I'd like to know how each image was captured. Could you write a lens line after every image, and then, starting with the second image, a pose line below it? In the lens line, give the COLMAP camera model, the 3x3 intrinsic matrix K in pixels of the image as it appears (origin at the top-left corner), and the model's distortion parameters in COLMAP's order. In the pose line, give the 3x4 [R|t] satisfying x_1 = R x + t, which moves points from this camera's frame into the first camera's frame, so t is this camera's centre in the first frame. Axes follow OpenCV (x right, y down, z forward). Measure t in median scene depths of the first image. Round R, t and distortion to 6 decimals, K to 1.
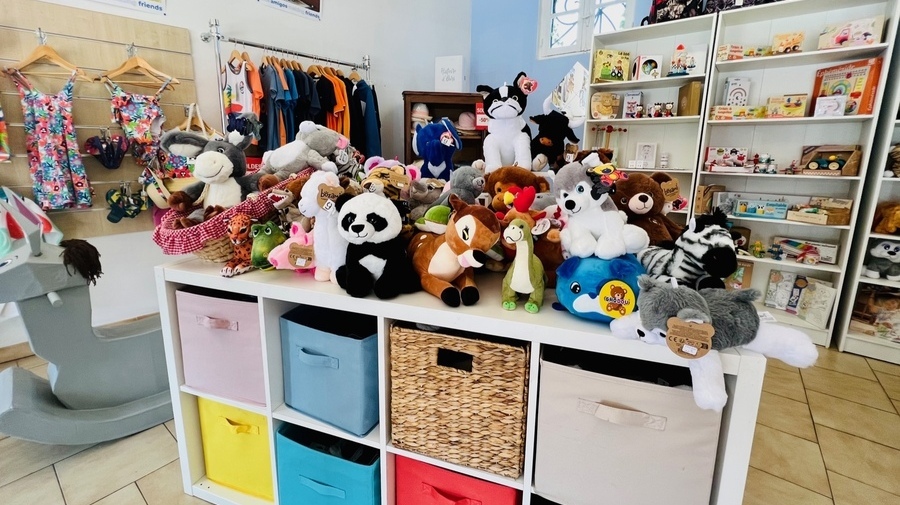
lens RADIAL K [[377.4, 0, 448.9], [0, 377.4, 221.8], [0, 0, 1]] dist [-0.001400, -0.000460]
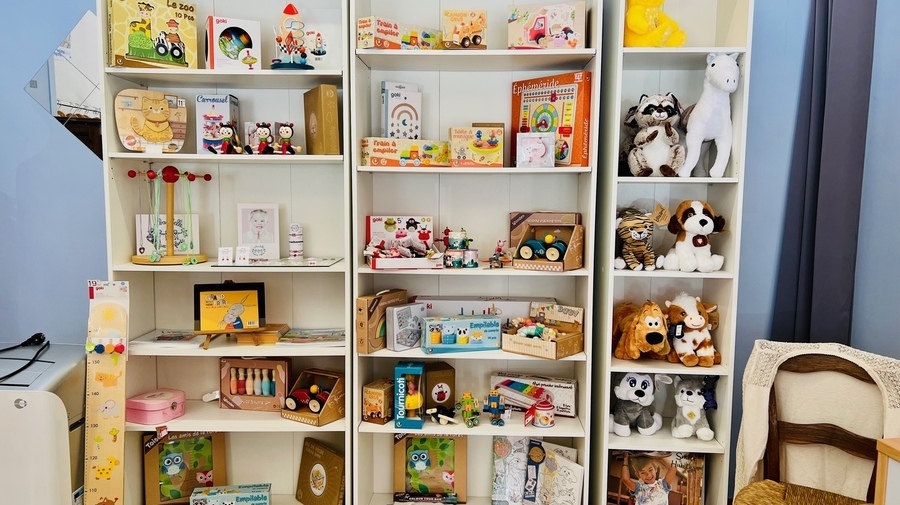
lens RADIAL K [[680.0, 0, 450.0], [0, 680.0, 252.5], [0, 0, 1]] dist [0.062912, -0.007079]
pose [[0.802795, -0.071254, 0.591982, 0.264348], [0.113178, 0.992994, -0.033960, -0.119620], [-0.585415, 0.094263, 0.805235, 0.240677]]
